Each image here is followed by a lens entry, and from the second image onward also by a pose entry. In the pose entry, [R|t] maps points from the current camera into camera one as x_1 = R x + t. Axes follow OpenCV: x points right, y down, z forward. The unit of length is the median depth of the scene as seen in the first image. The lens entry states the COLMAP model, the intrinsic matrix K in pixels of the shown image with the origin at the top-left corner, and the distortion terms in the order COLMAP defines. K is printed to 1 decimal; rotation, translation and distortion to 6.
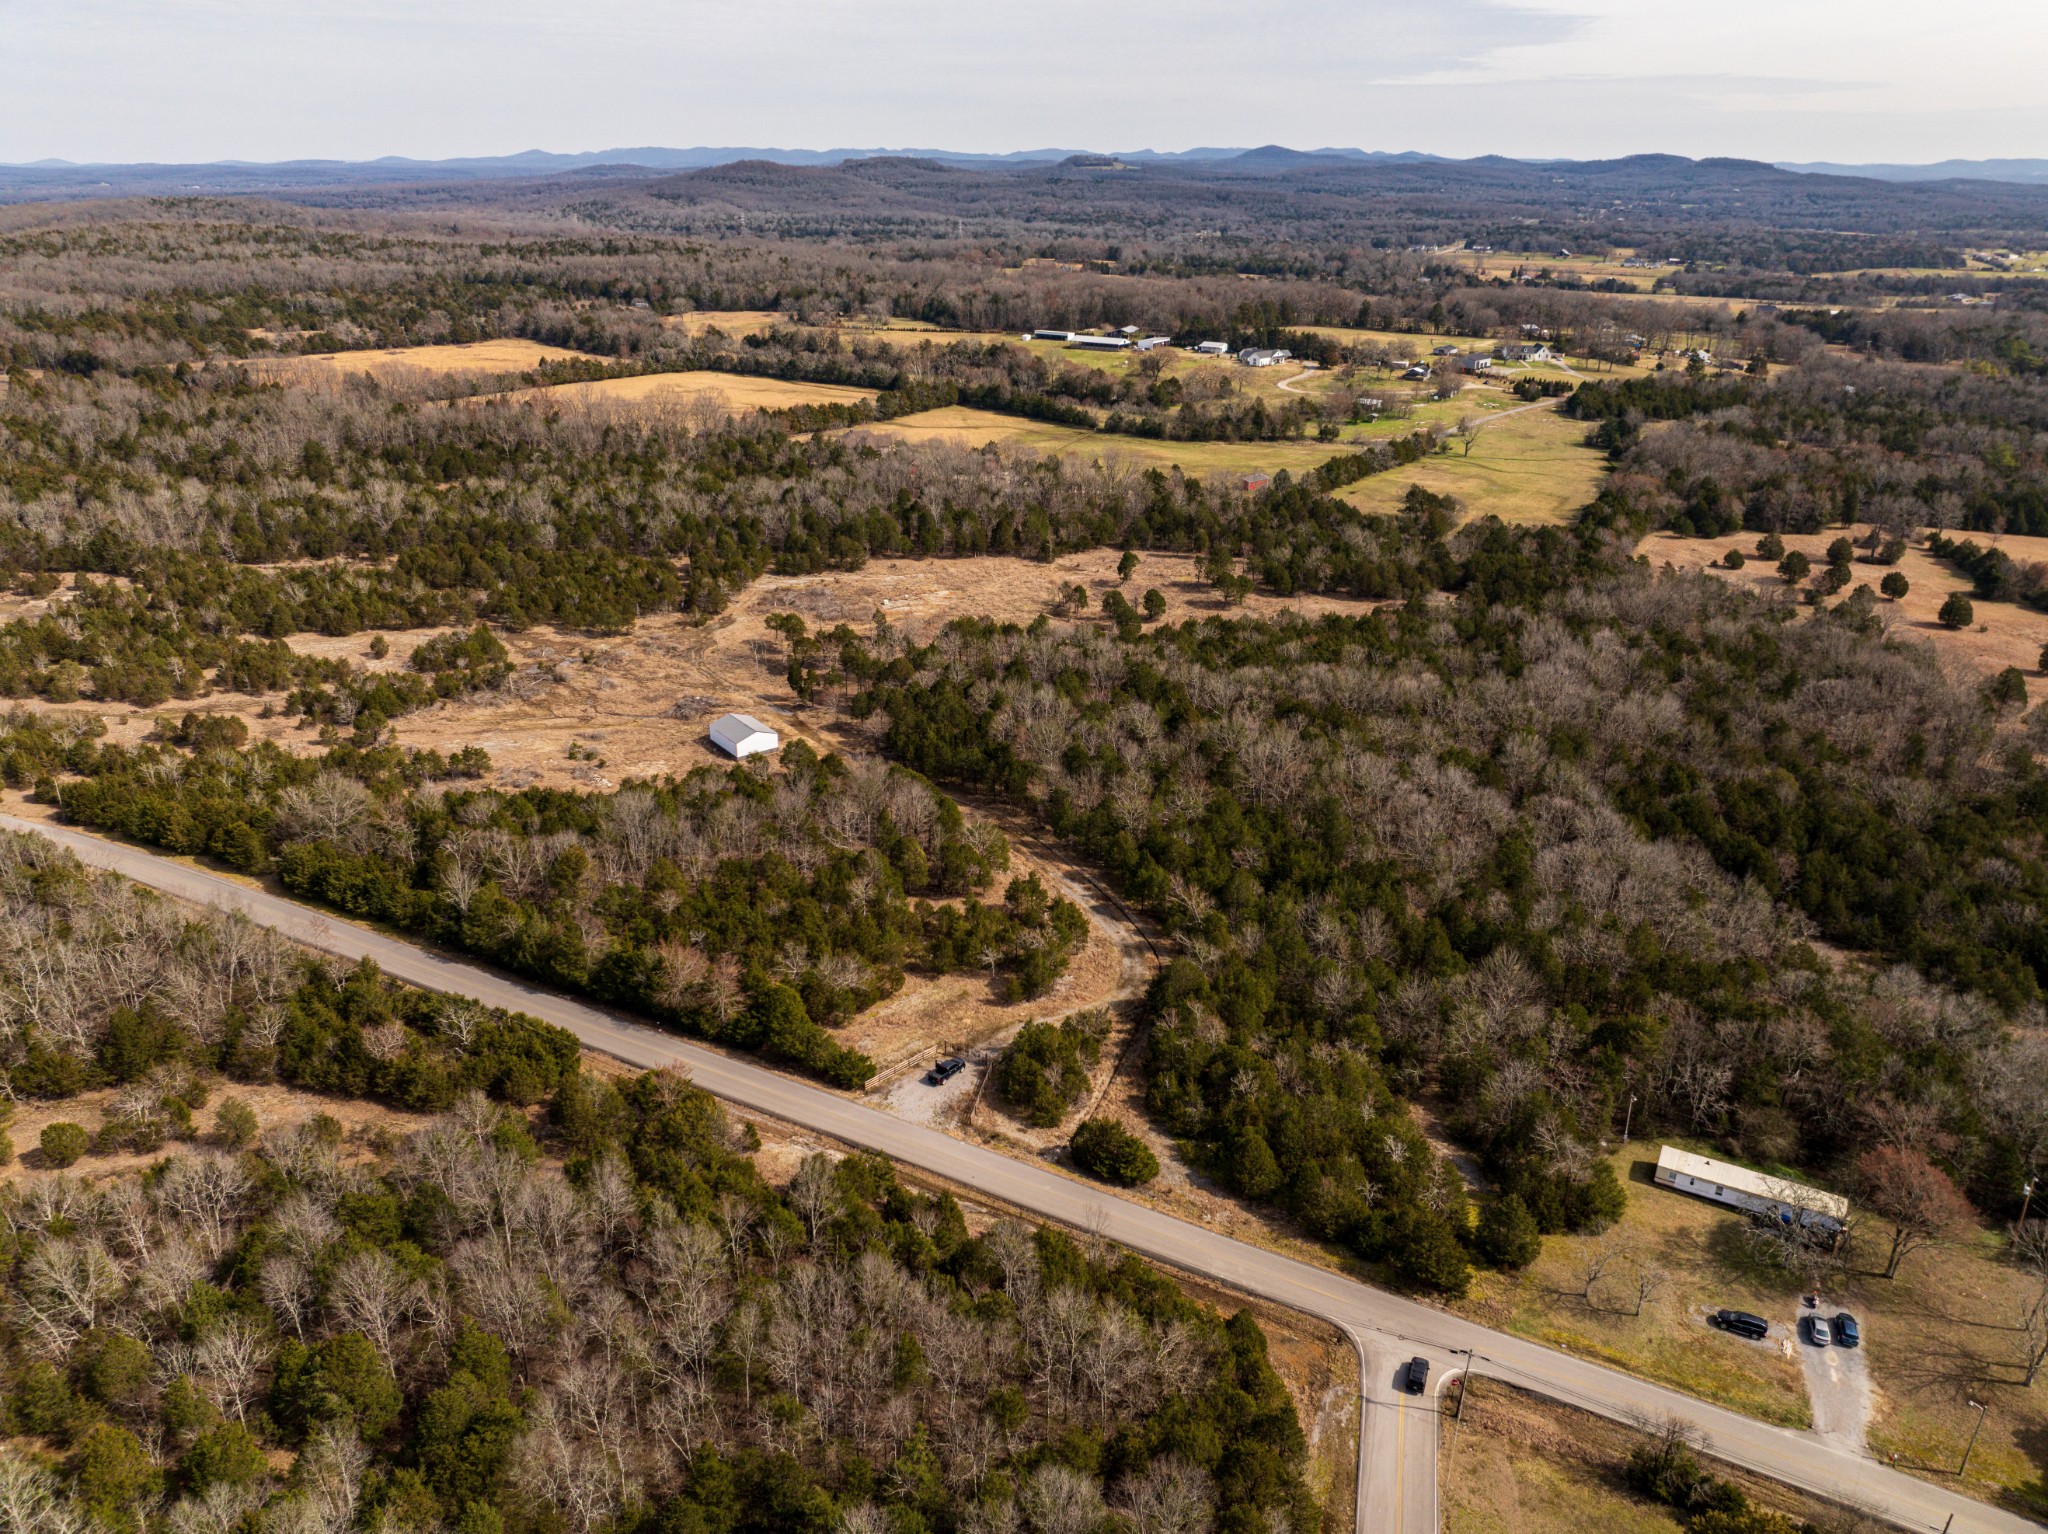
lens RADIAL K [[1435.3, 0, 1037.3], [0, 1435.3, 753.8], [0, 0, 1]] dist [-0.047896, 0.019333]
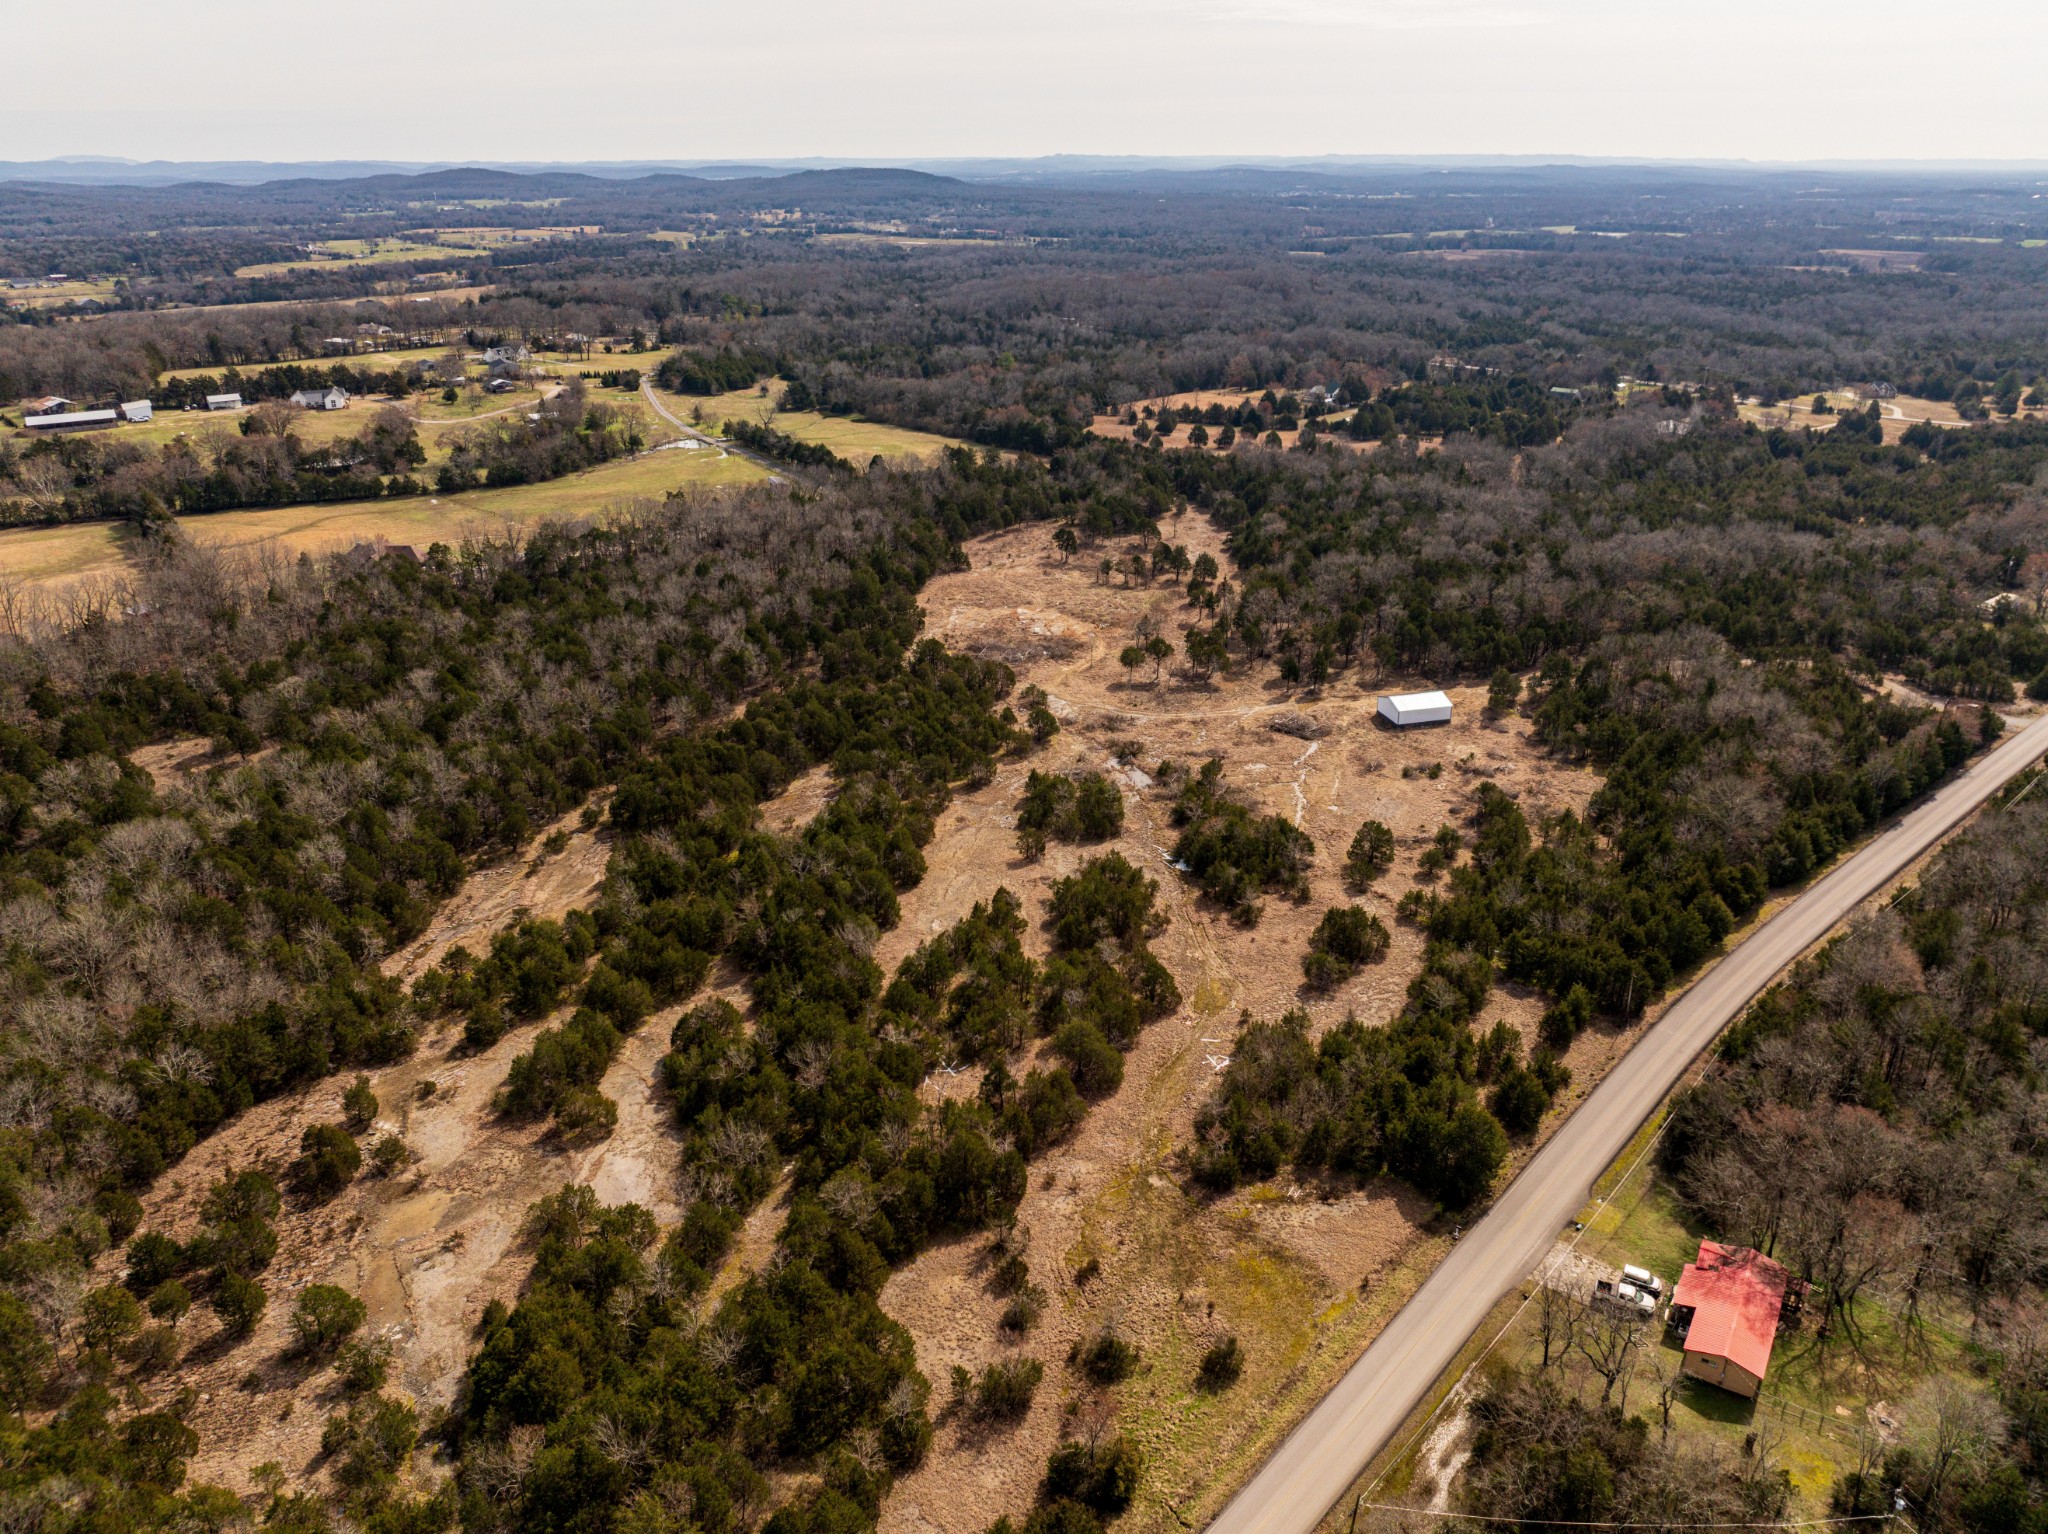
lens RADIAL K [[1435.3, 0, 1034.5], [0, 1435.3, 772.4], [0, 0, 1]] dist [-0.047896, 0.019333]
pose [[0.369421, -0.371362, 0.851832, -1.122318], [0.362394, 0.901670, 0.235927, -0.291096], [-0.855686, 0.221543, 0.467675, 0.702712]]
